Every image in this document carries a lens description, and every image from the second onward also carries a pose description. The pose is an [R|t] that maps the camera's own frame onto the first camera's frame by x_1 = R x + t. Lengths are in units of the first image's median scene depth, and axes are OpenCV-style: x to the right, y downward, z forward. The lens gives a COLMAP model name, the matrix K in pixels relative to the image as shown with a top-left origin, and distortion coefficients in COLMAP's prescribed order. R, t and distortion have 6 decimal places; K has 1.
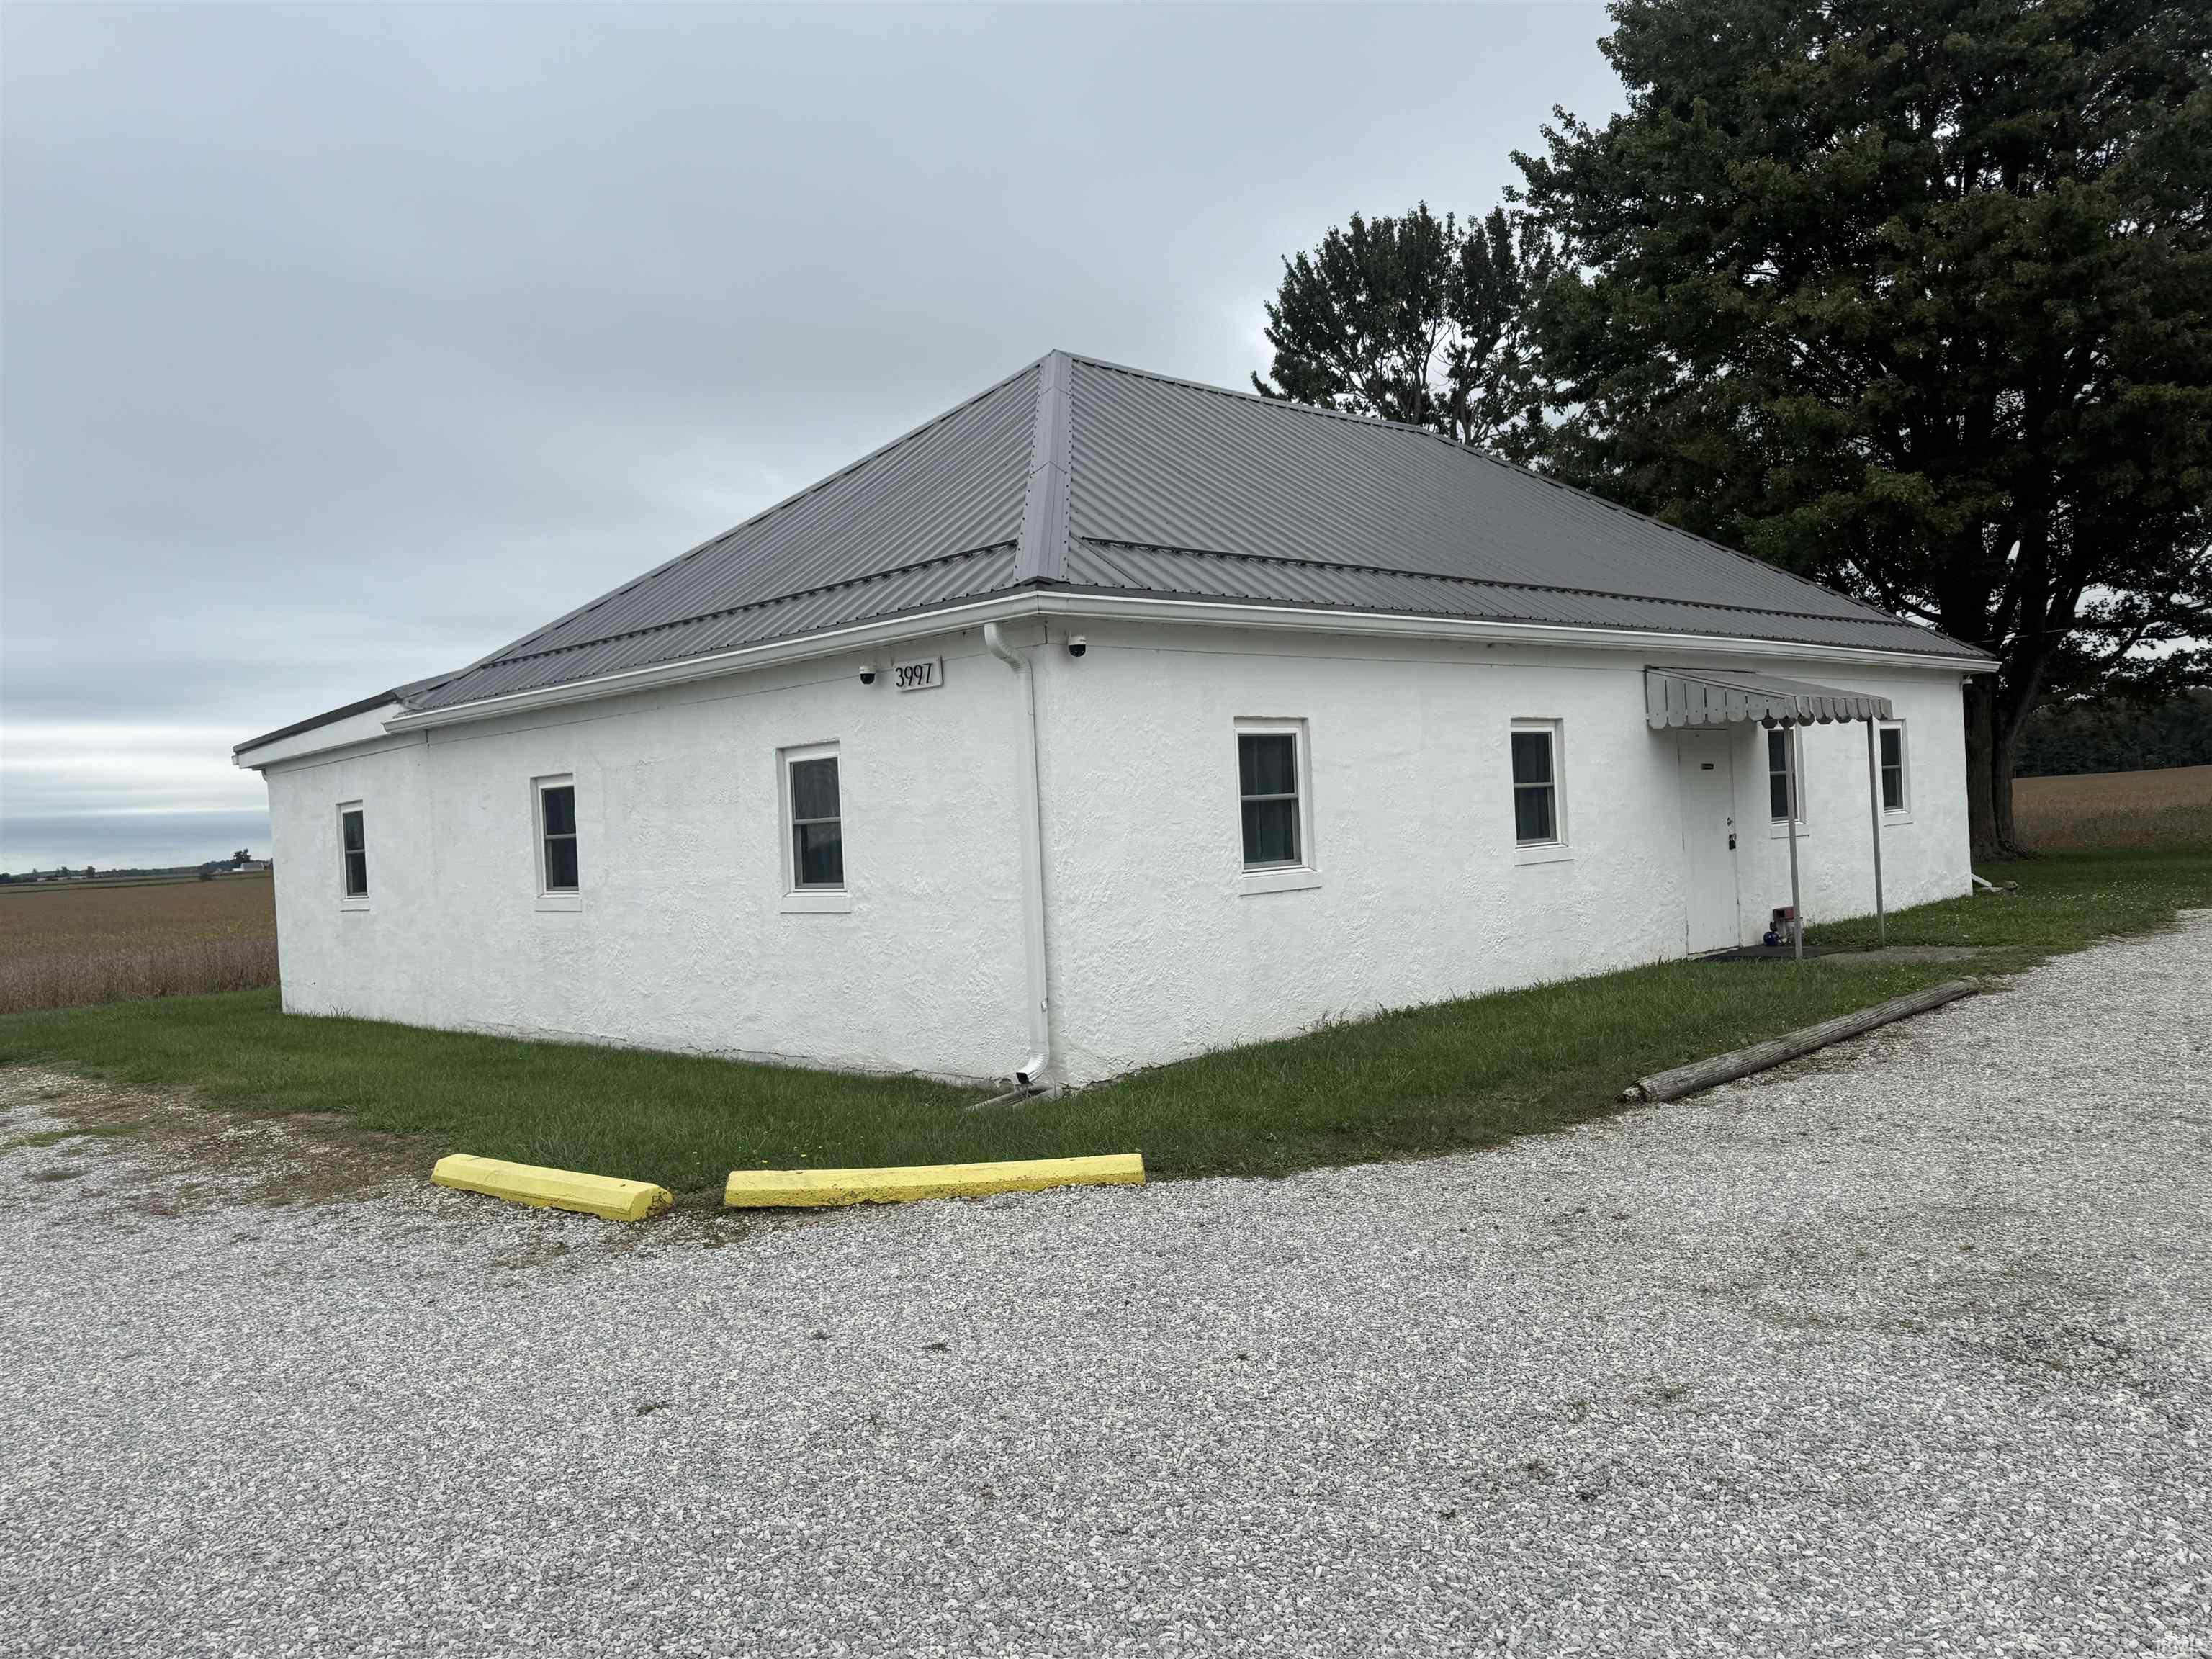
lens RADIAL K [[1618.2, 0, 1104.9], [0, 1618.2, 834.3], [0, 0, 1]] dist [-0.008043, -0.002616]
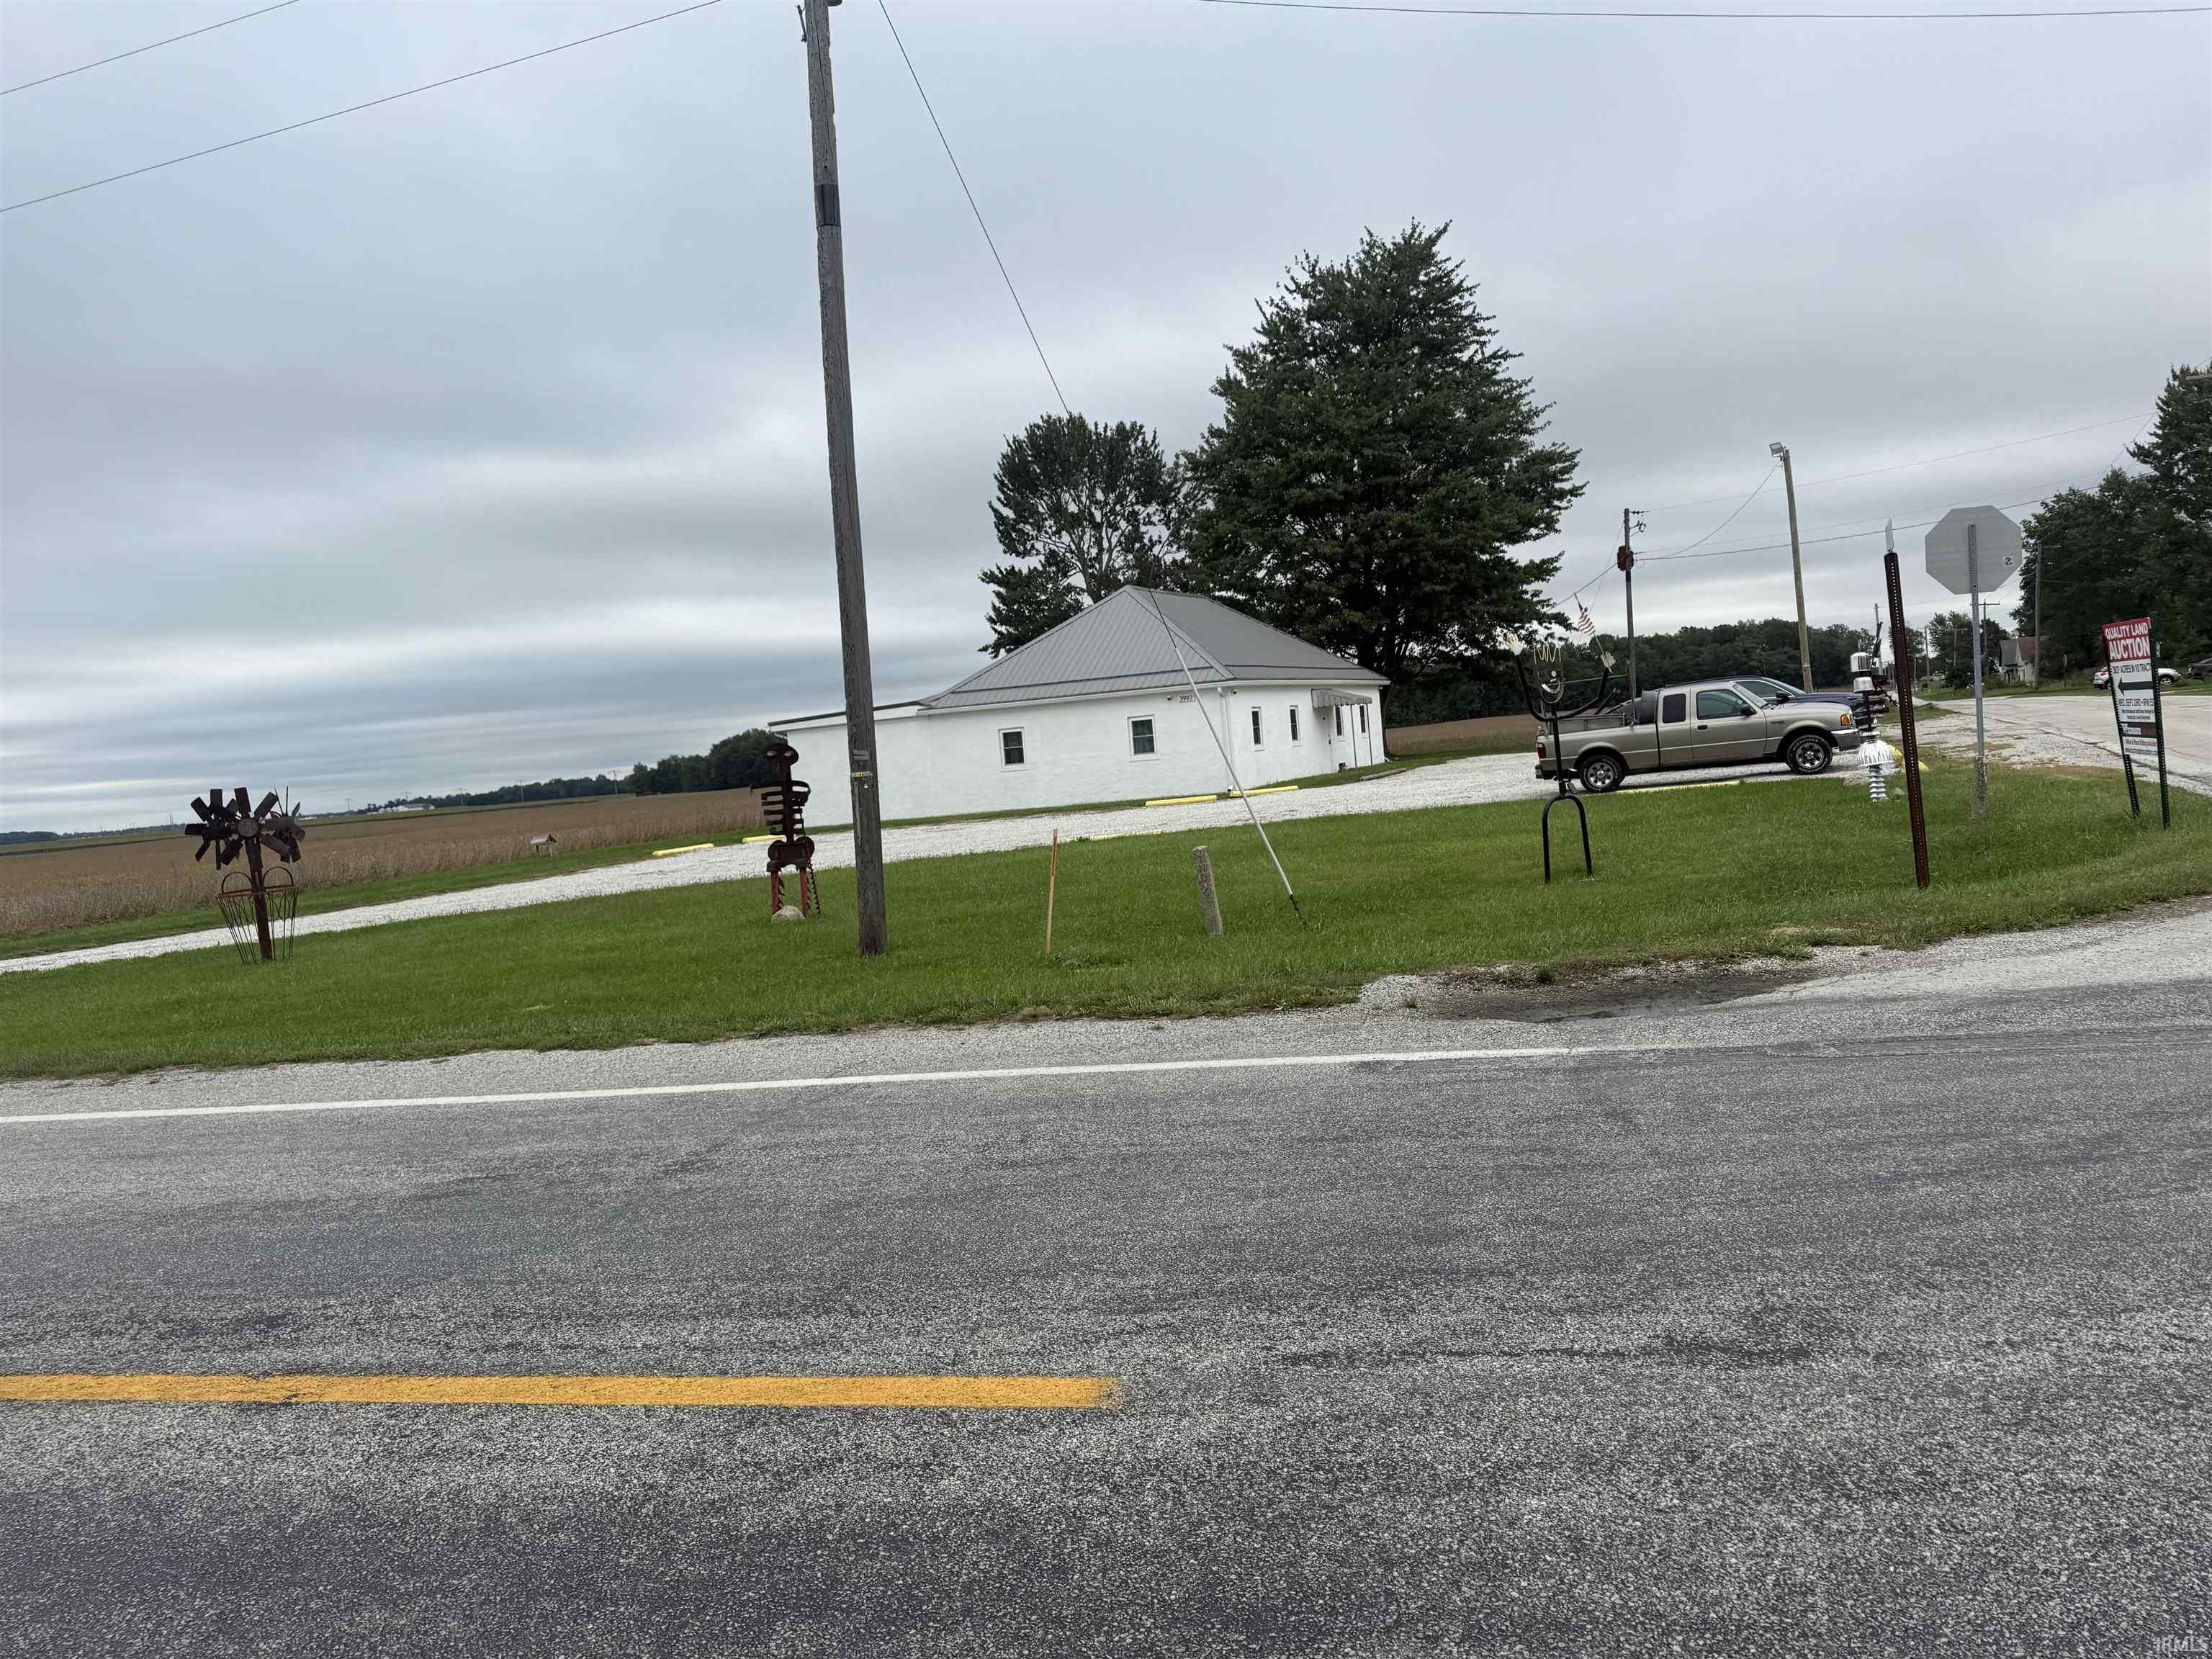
lens RADIAL K [[1618.2, 0, 1107.7], [0, 1618.2, 826.5], [0, 0, 1]] dist [-0.008043, -0.002616]
pose [[0.926559, -0.042881, 0.373697, -1.187250], [0.038131, 0.999071, 0.020098, 0.087752], [-0.374211, -0.004373, 0.927333, -1.760270]]
